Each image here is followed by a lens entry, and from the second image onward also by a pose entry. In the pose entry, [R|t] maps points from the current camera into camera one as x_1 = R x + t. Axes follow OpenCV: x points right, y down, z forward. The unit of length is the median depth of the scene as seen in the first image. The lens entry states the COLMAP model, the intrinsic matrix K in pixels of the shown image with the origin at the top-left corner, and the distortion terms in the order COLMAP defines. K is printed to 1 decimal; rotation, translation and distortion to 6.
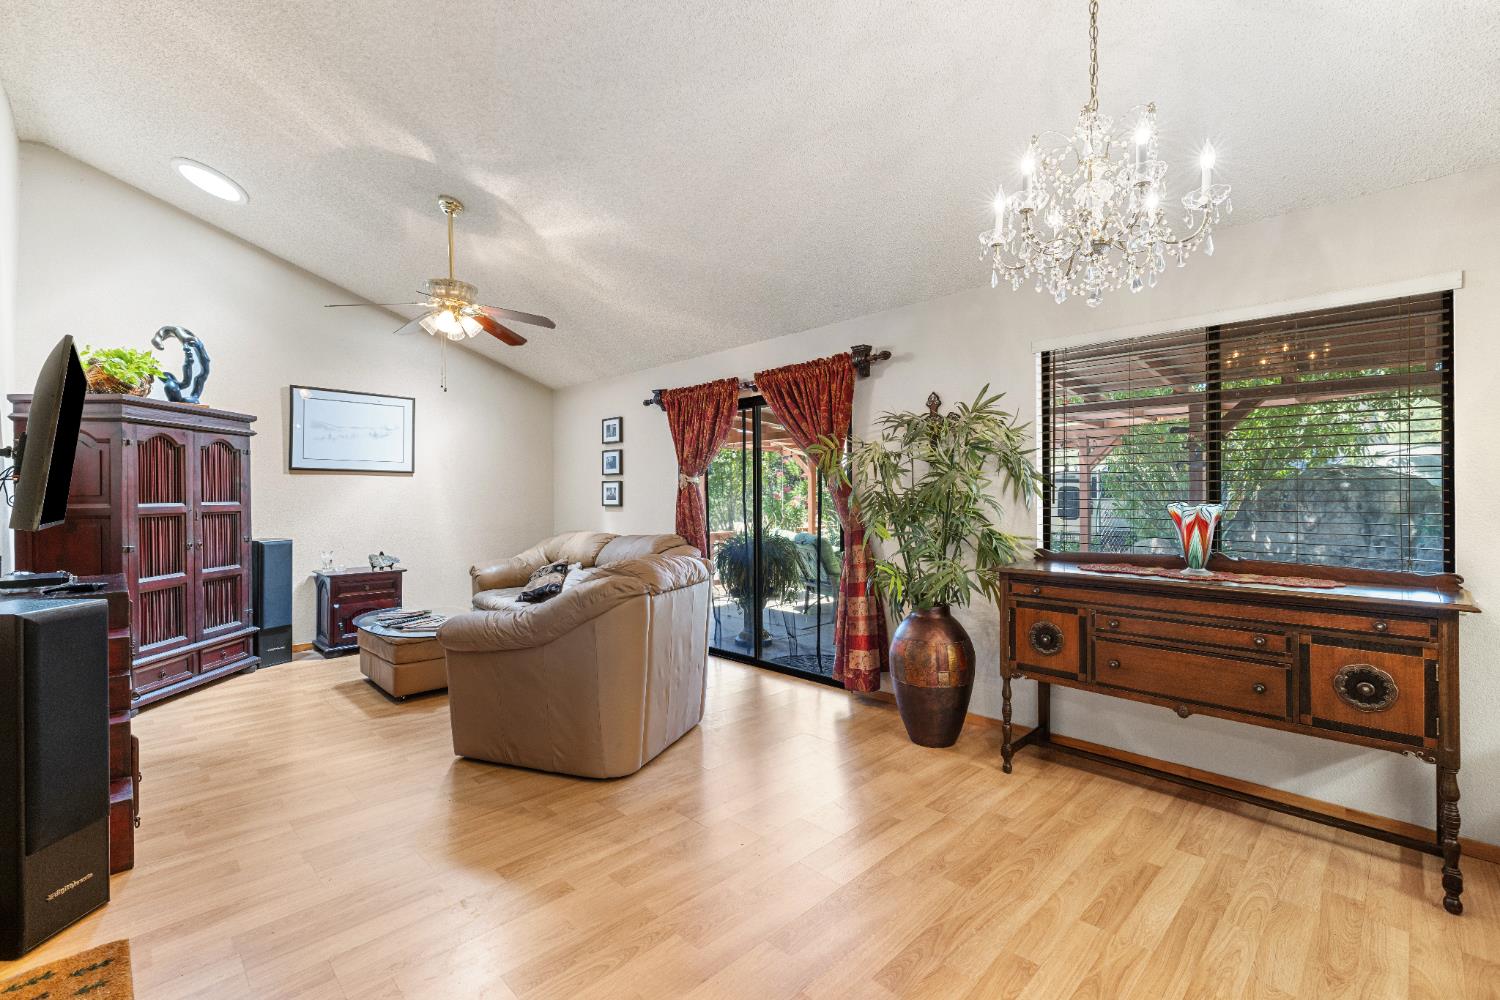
lens RADIAL K [[644.8, 0, 758.4], [0, 644.8, 494.9], [0, 0, 1]] dist [0.000622, 0.001155]
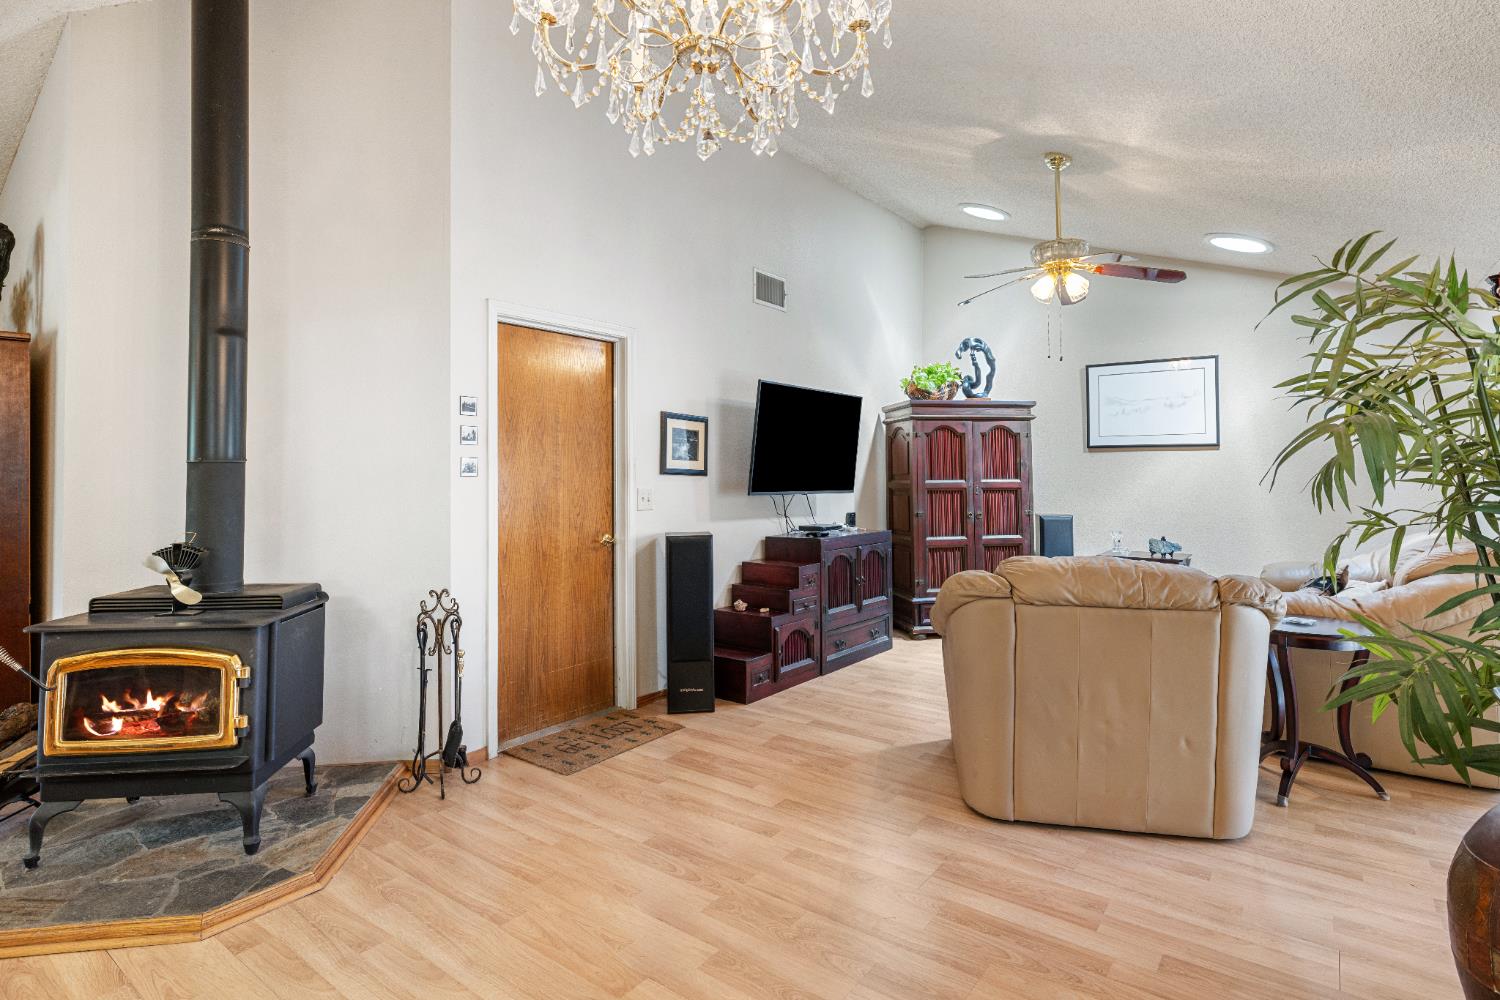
lens RADIAL K [[761.5, 0, 765.2], [0, 761.5, 454.9], [0, 0, 1]] dist [0.000328, -0.000098]
pose [[0.143050, -0.024507, -0.989412, 0.491827], [0.005061, 0.999698, -0.024030, -0.002256], [0.989703, -0.001570, 0.143131, 0.397519]]
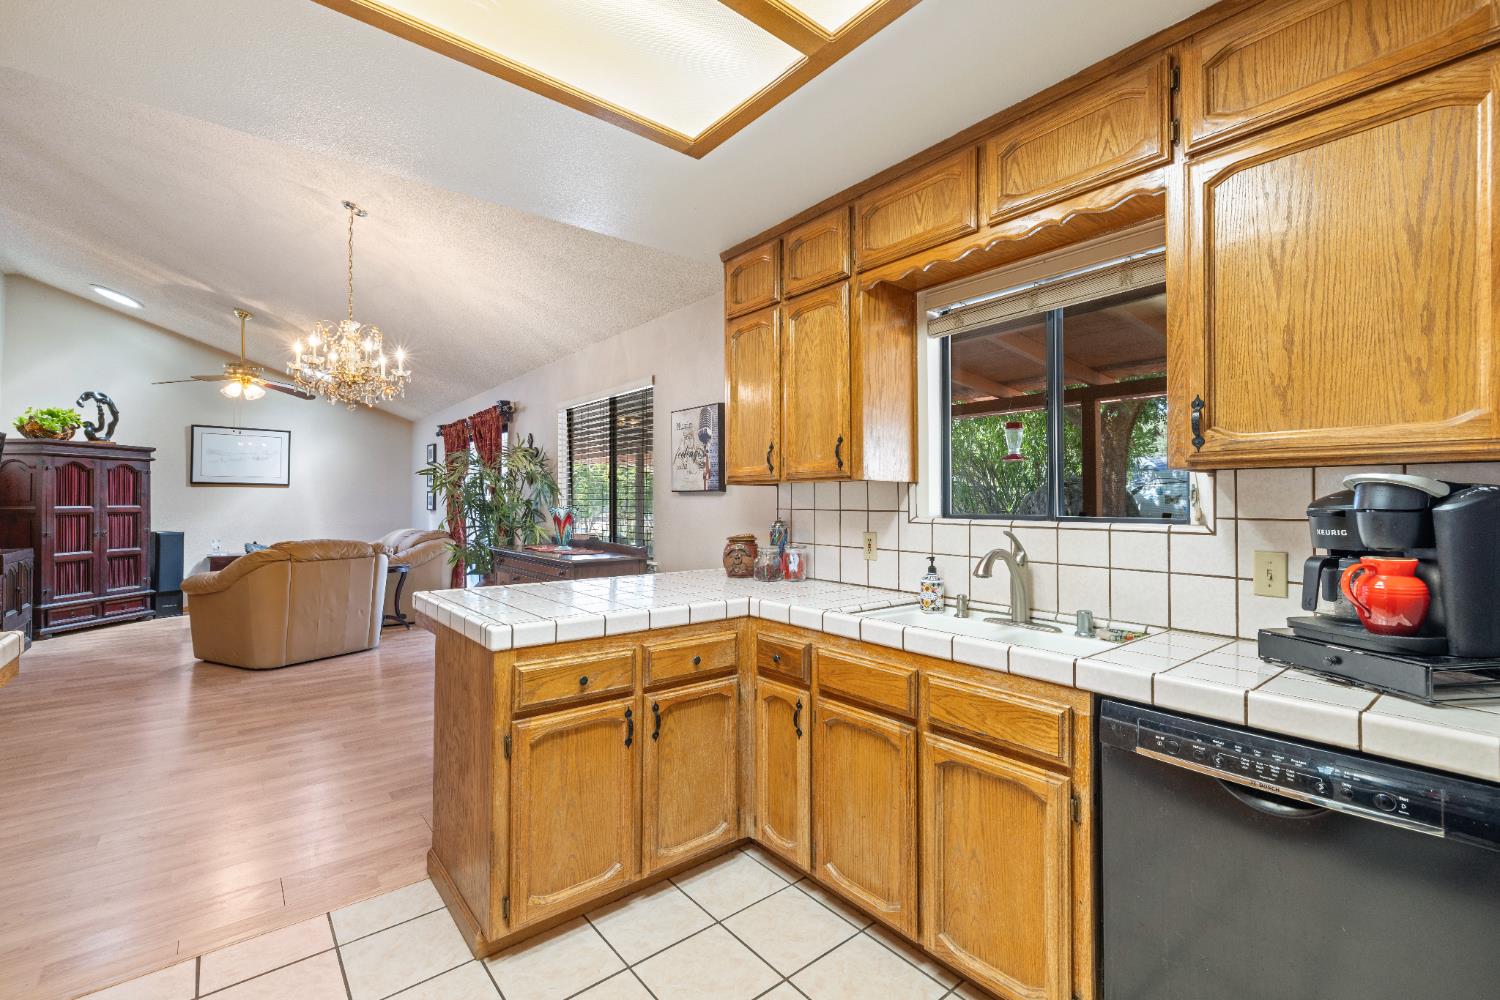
lens RADIAL K [[644.8, 0, 752.3], [0, 644.8, 494.7], [0, 0, 1]] dist [0.000622, 0.001155]
pose [[0.994732, 0.002516, -0.102480, 0.825992], [-0.003769, 0.999920, -0.012038, -0.001535], [0.102442, 0.012361, 0.994662, -0.373864]]
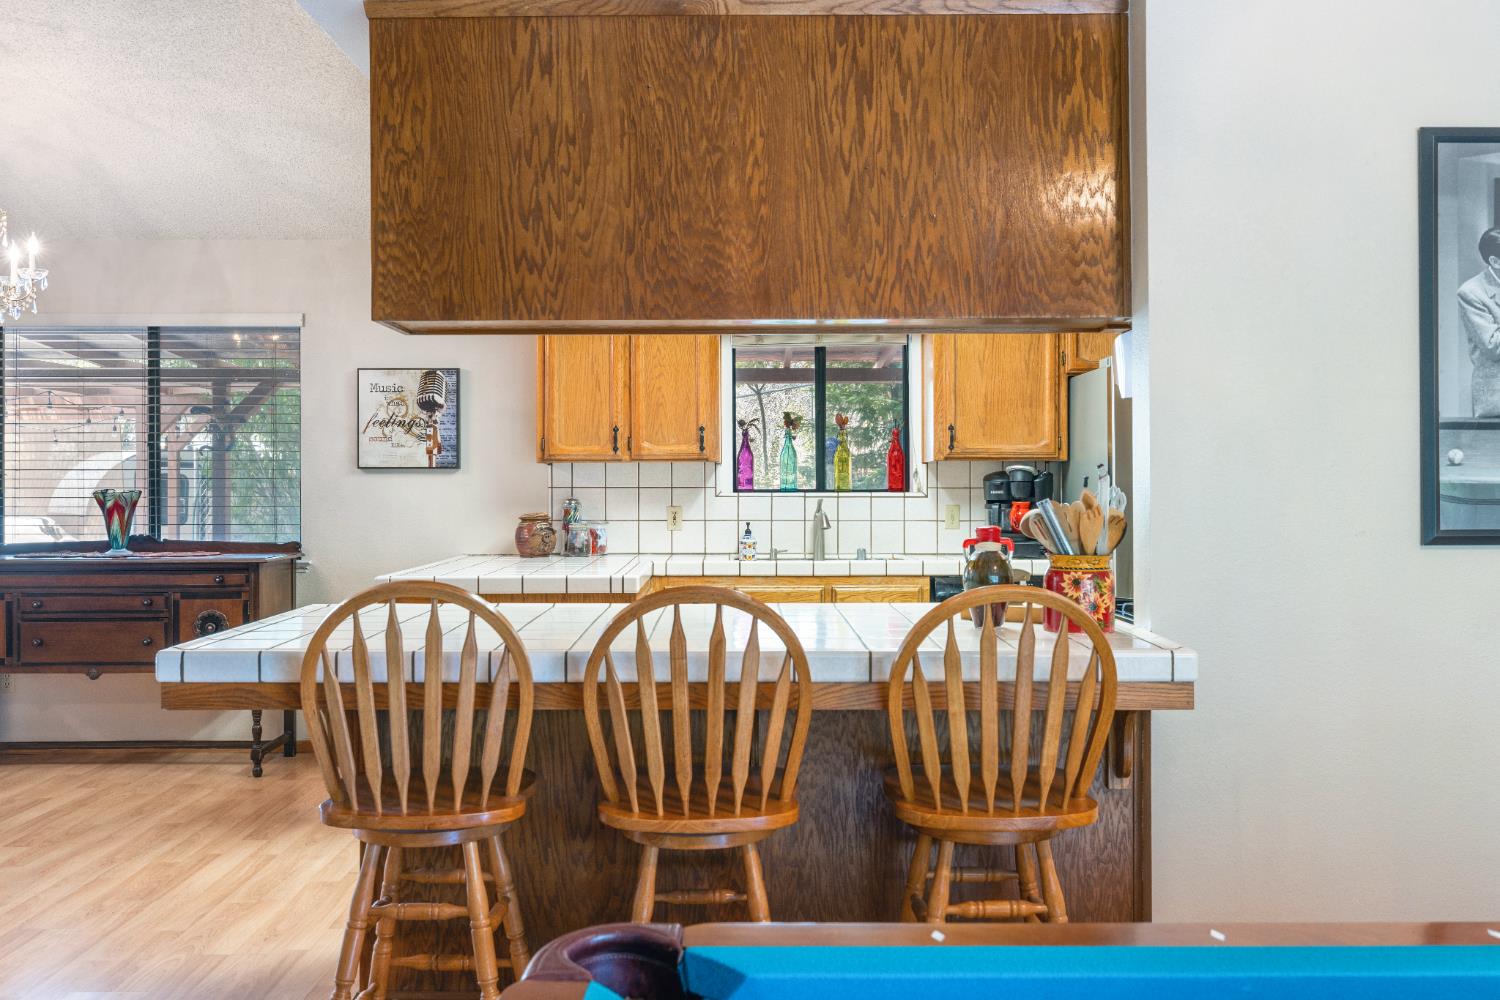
lens RADIAL K [[1295.3, 0, 755.3], [0, 1295.3, 468.3], [0, 0, 1]] dist [0.000783, -0.000566]
pose [[0.698885, 0.010001, 0.715164, -0.090671], [0.002809, 0.999856, -0.016727, 0.009132], [-0.715228, 0.013699, 0.698757, -0.808697]]
